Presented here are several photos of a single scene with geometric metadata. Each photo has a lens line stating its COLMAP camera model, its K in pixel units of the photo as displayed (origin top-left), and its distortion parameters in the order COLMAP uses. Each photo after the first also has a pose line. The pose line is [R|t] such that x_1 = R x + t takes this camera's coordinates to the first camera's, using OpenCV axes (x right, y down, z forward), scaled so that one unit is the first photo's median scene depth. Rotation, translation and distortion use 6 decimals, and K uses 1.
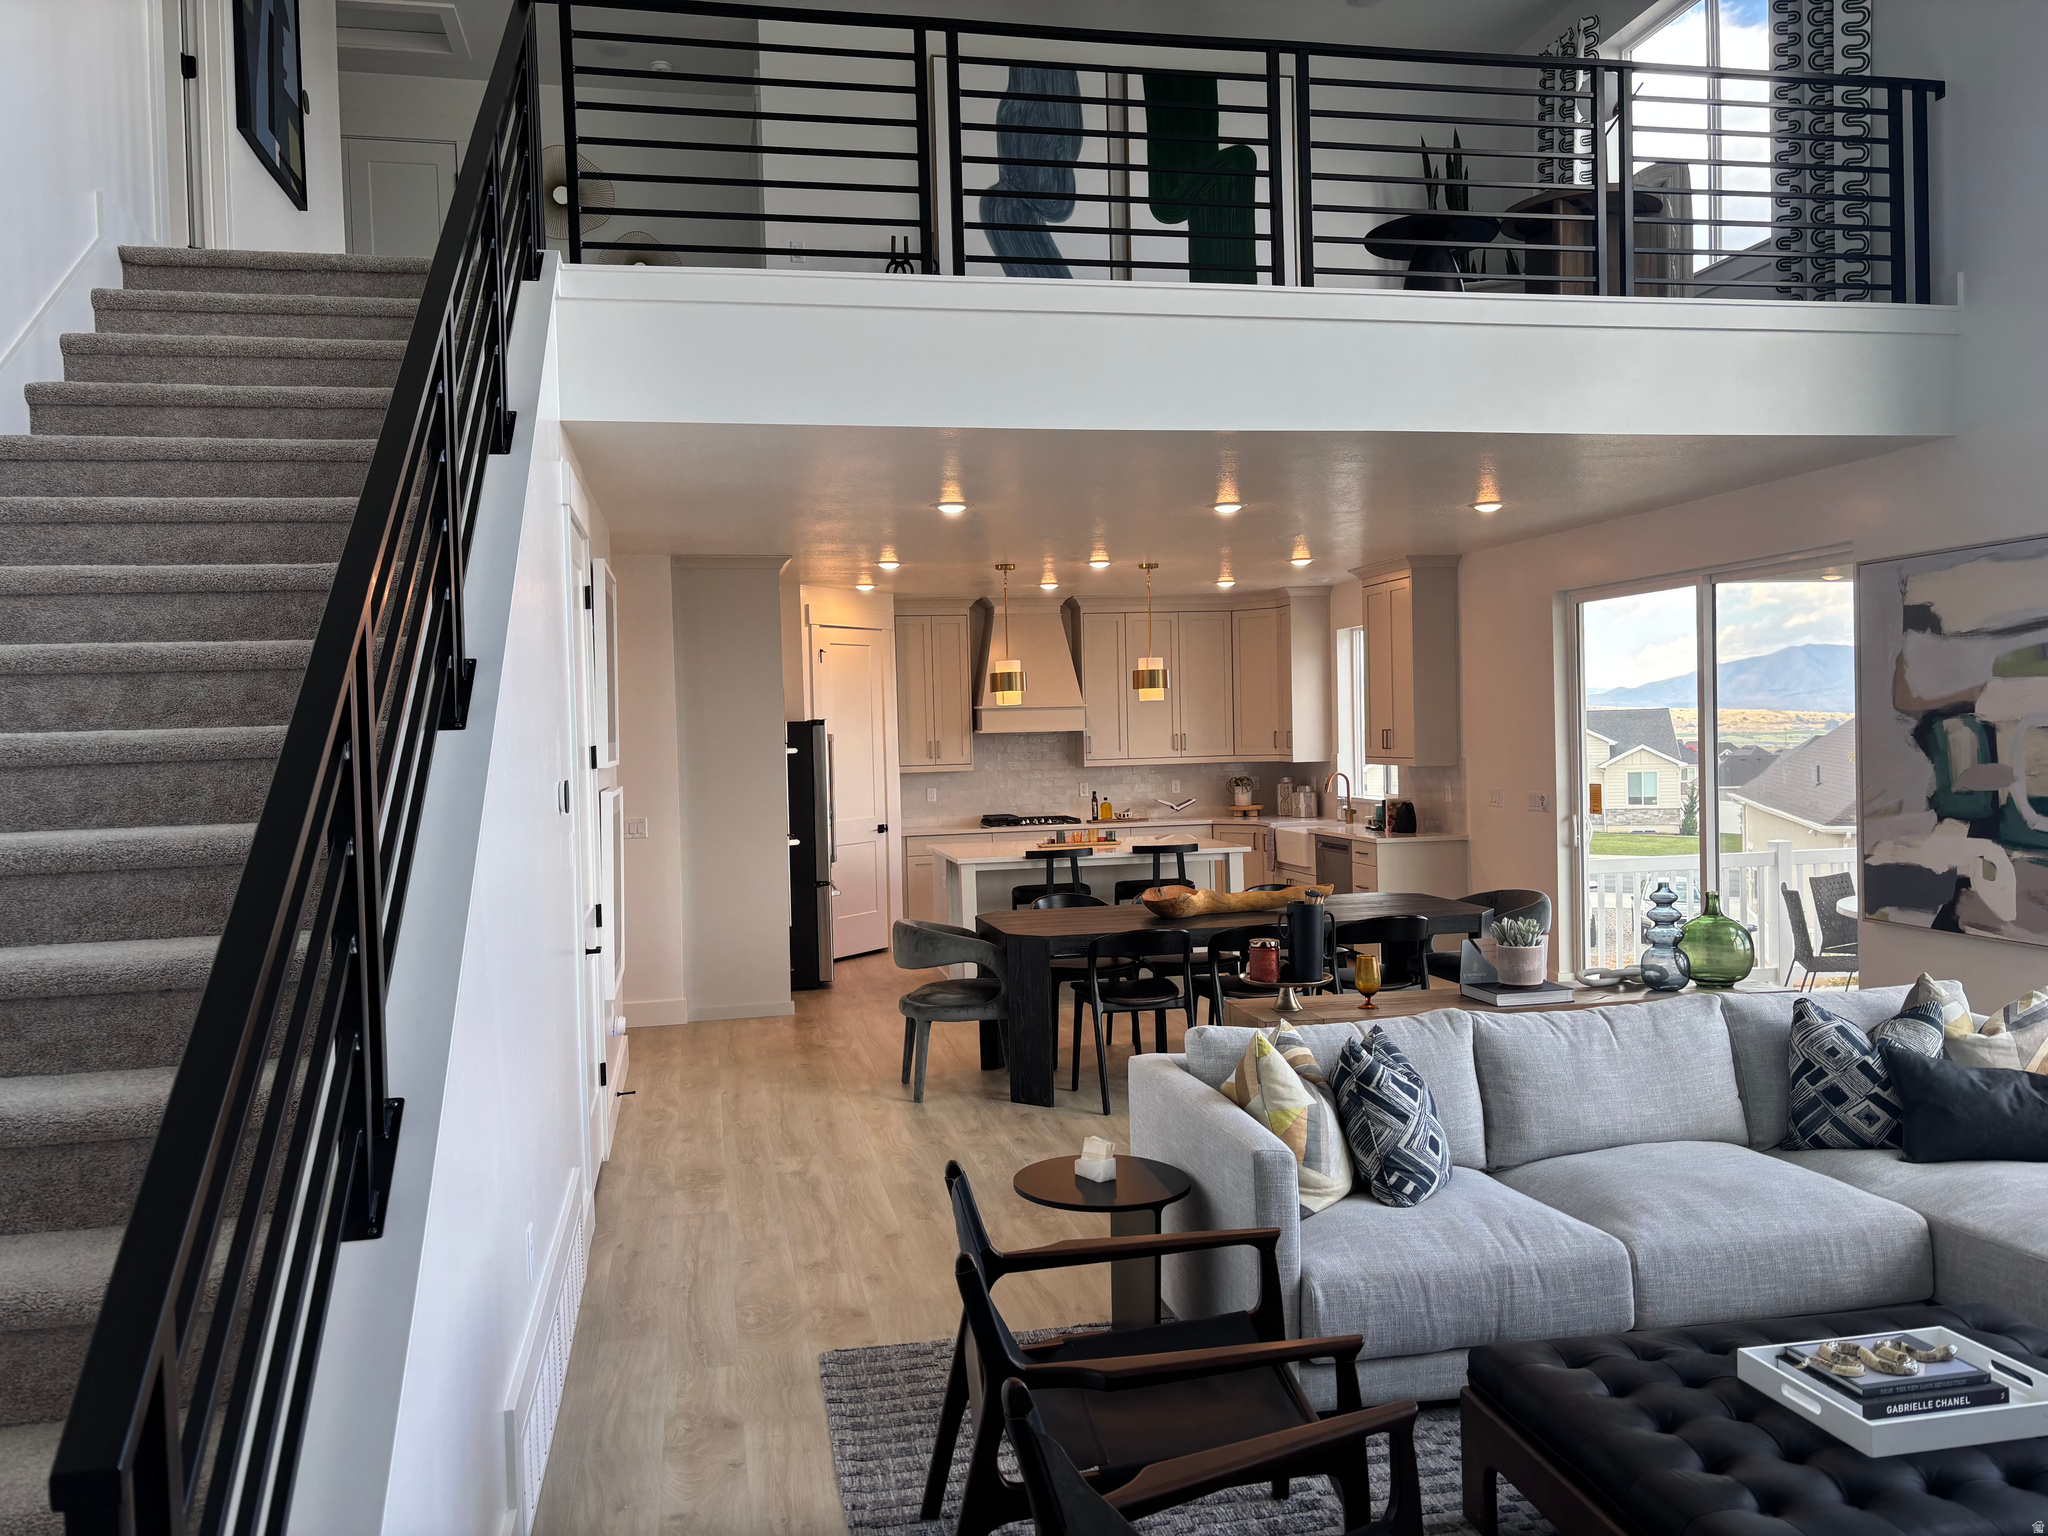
lens RADIAL K [[1548.2, 0, 1020.3], [0, 1548.2, 766.6], [0, 0, 1]] dist [0.003061, -0.008767]
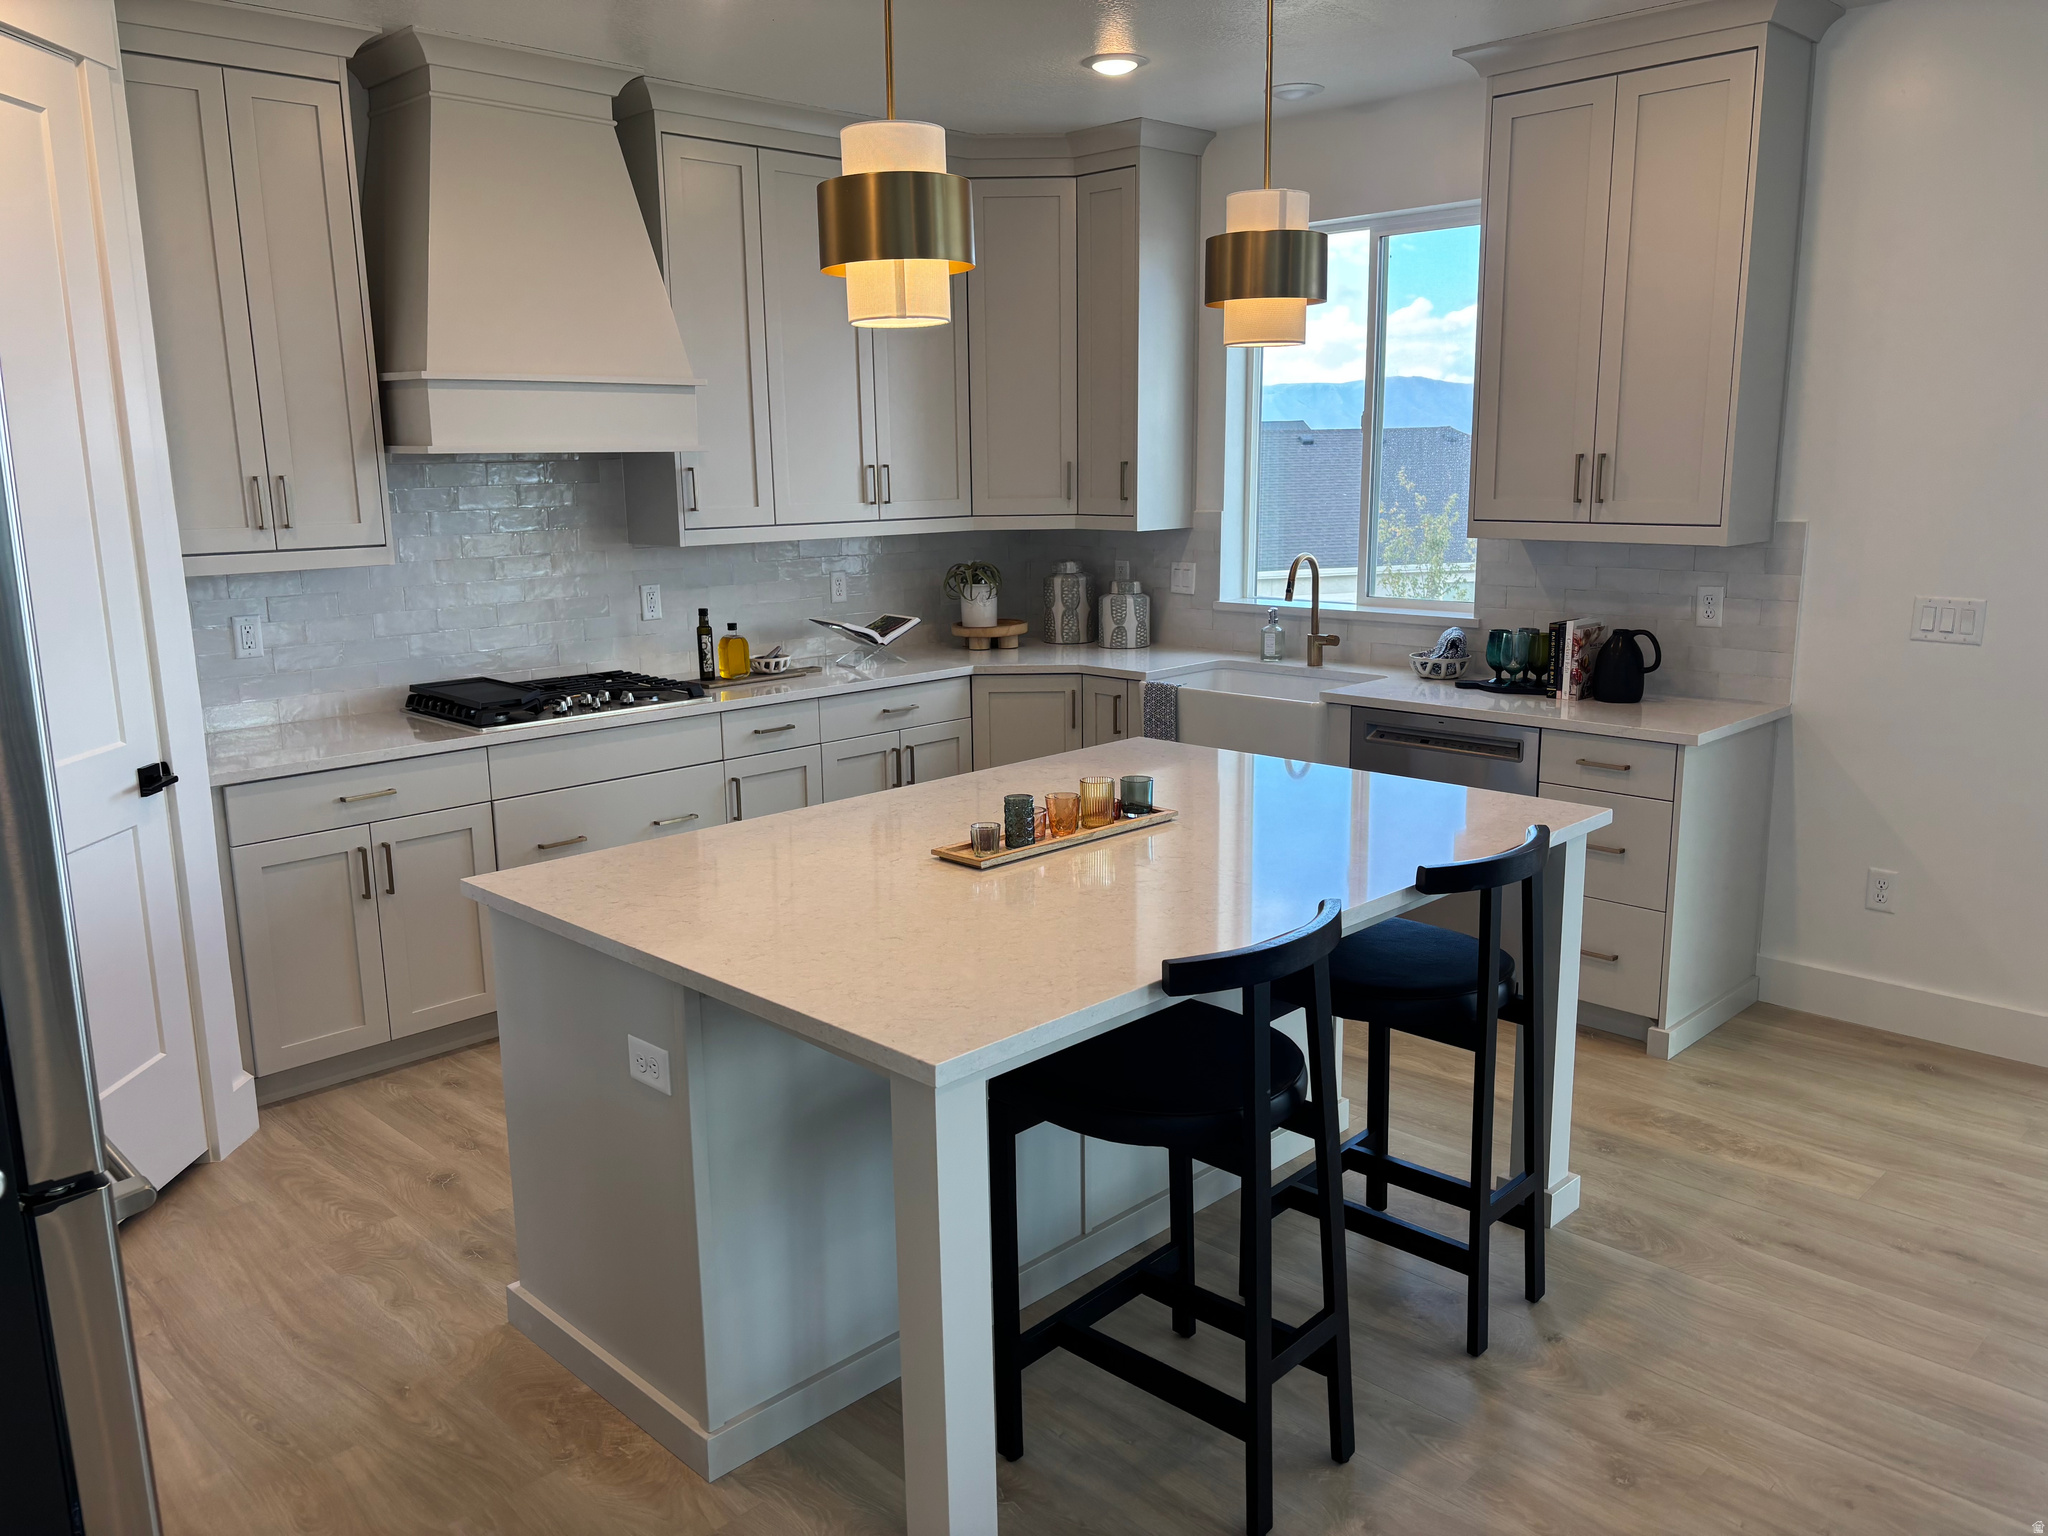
lens RADIAL K [[1548.2, 0, 1027.1], [0, 1548.2, 765.1], [0, 0, 1]] dist [0.003061, -0.008767]
pose [[0.832501, -0.092443, 0.546256, -0.102637], [0.004324, 0.987035, 0.160447, -0.007806], [-0.554006, -0.131210, 0.822108, 0.617475]]
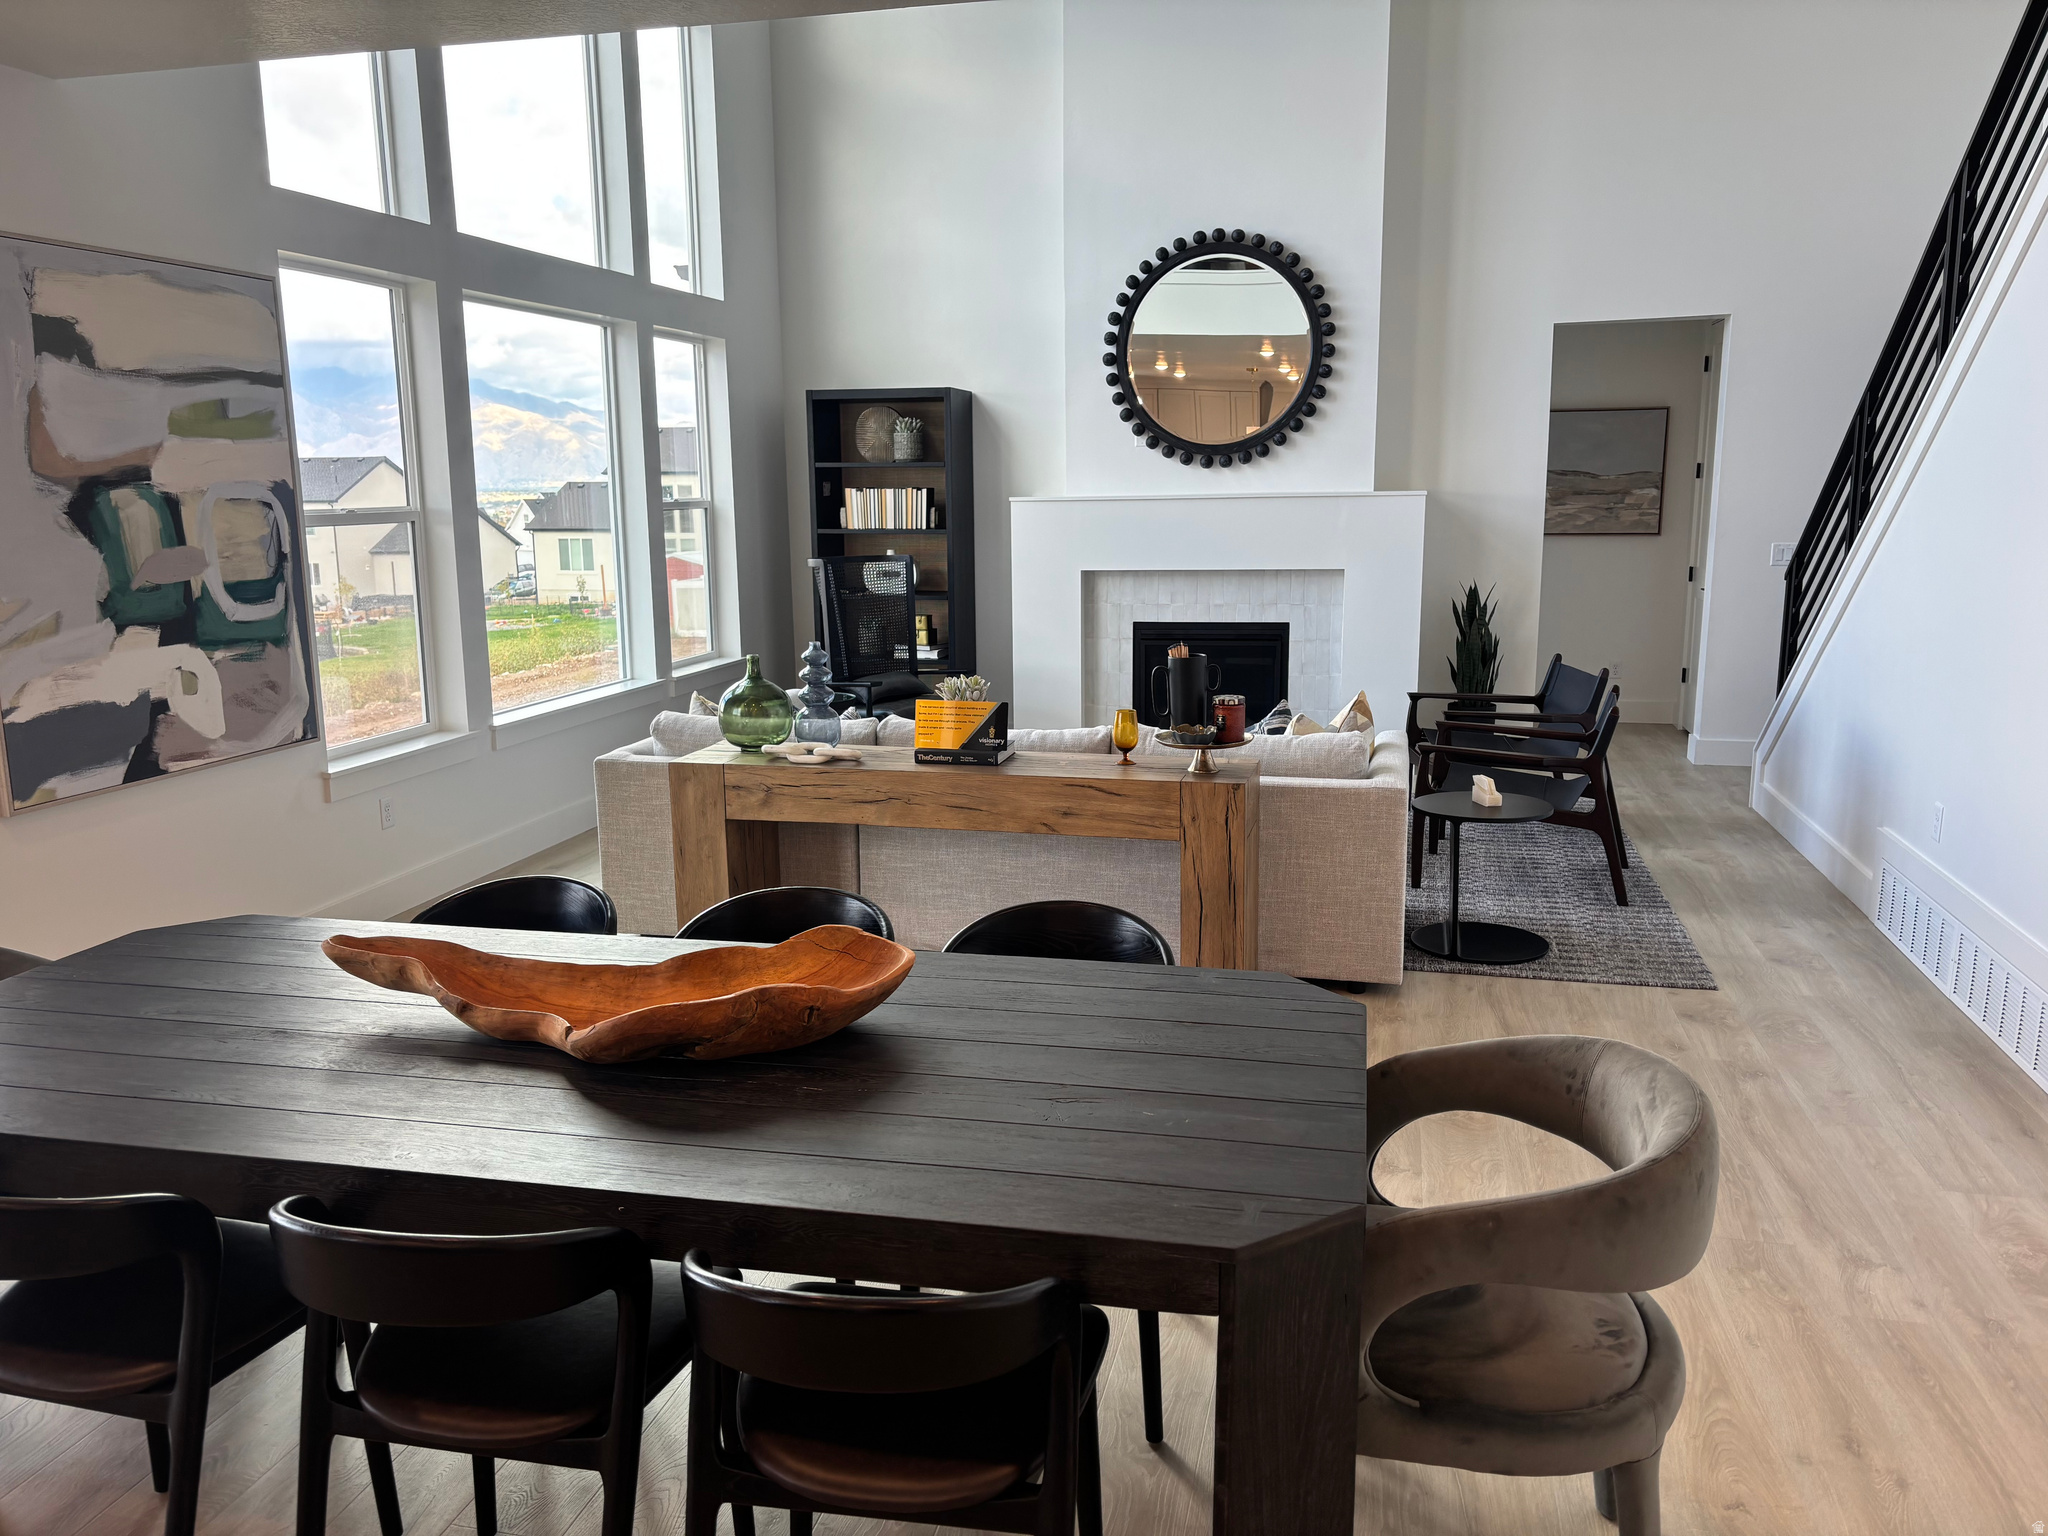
lens RADIAL K [[1548.2, 0, 1021.0], [0, 1548.2, 768.1], [0, 0, 1]] dist [0.003061, -0.008767]
pose [[-0.902238, -0.038434, 0.429522, -0.104815], [0.049928, 0.980012, 0.192571, -0.022100], [-0.428338, 0.195190, -0.882285, 1.546451]]
